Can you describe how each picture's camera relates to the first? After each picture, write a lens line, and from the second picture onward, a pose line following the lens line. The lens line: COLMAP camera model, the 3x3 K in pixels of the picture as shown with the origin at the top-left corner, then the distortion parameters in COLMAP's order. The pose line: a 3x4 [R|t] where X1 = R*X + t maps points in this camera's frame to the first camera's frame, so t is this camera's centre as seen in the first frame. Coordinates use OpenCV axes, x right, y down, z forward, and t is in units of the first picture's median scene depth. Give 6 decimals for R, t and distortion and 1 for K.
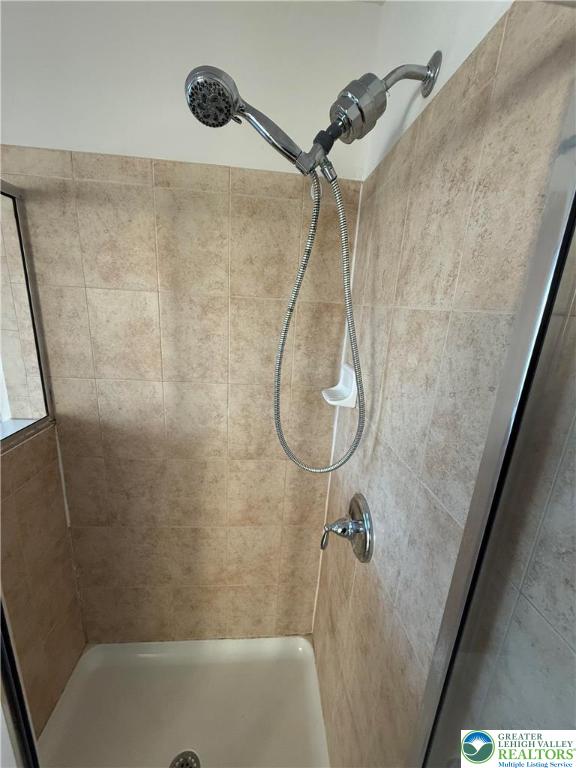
lens RADIAL K [[308.5, 0, 290.9], [0, 308.5, 384.5], [0, 0, 1]] dist [-0.001738, 0.000858]
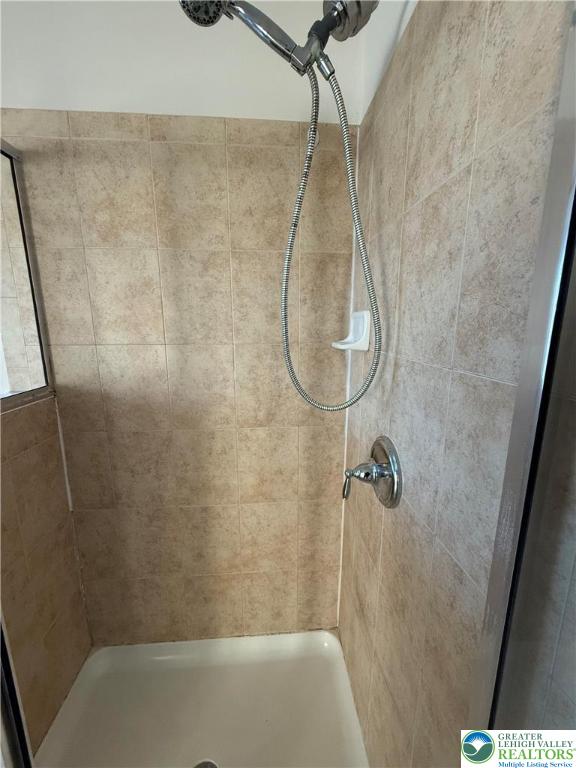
lens RADIAL K [[308.5, 0, 290.3], [0, 308.5, 381.9], [0, 0, 1]] dist [-0.001738, 0.000858]
pose [[0.998100, -0.058827, -0.018317, -0.016389], [0.057408, 0.995879, -0.070215, 0.202640], [0.022372, 0.069030, 0.997364, 0.060599]]
